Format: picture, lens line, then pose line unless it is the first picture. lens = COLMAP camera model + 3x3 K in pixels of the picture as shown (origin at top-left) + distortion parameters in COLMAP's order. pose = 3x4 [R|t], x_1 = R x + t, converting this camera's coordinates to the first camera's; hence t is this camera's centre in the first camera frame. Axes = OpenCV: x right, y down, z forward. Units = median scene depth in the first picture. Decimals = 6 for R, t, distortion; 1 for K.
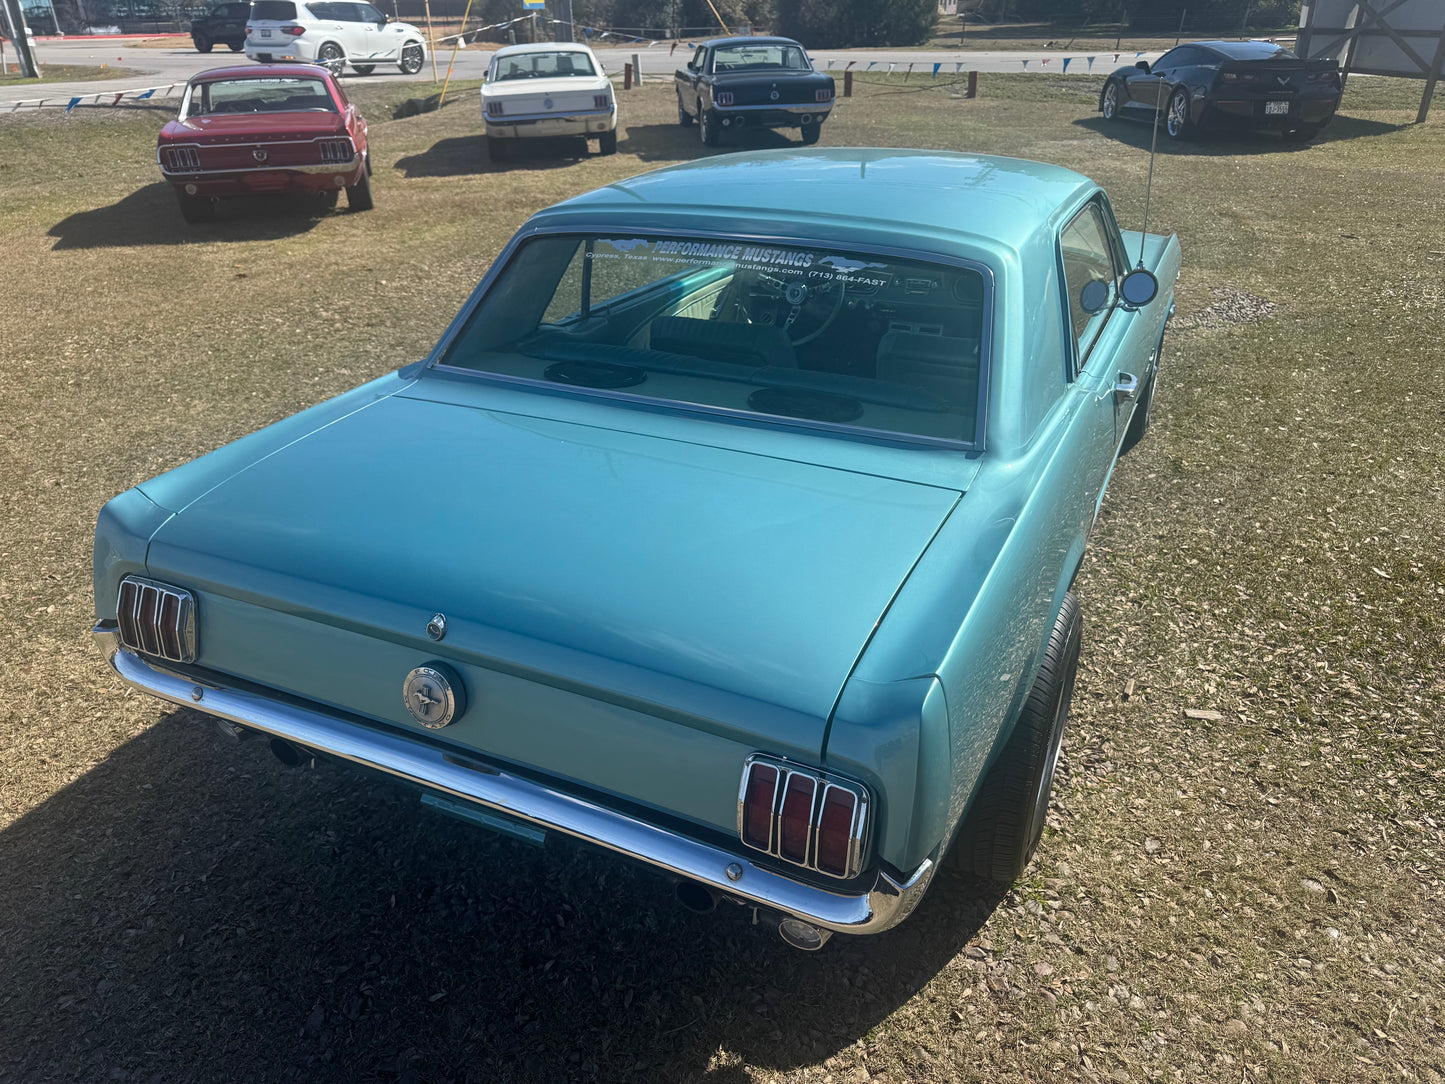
lens RADIAL K [[1075.5, 0, 714.5], [0, 1075.5, 551.2], [0, 0, 1]] dist [0.018113, -0.010503]
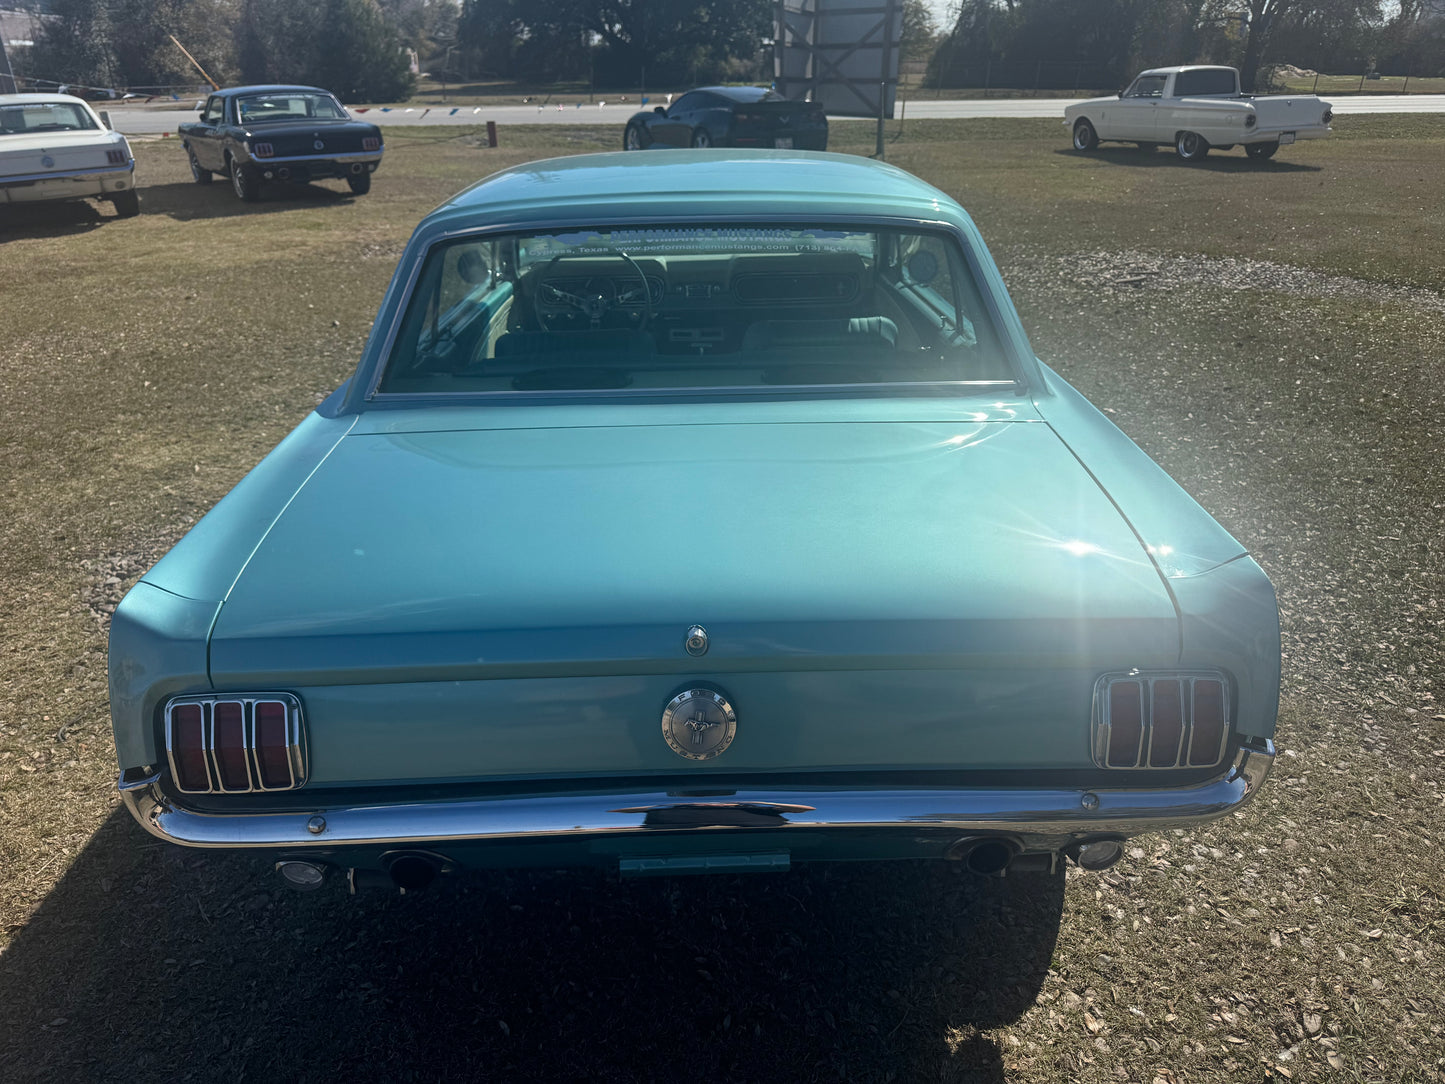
lens RADIAL K [[1078.7, 0, 722.5], [0, 1078.7, 542.0], [0, 0, 1]] dist [0.017186, -0.016689]
pose [[0.887178, -0.185424, 0.422531, -0.097075], [0.209462, 0.977758, -0.010722, 0.000925], [-0.411145, 0.098017, 0.906285, 0.031668]]
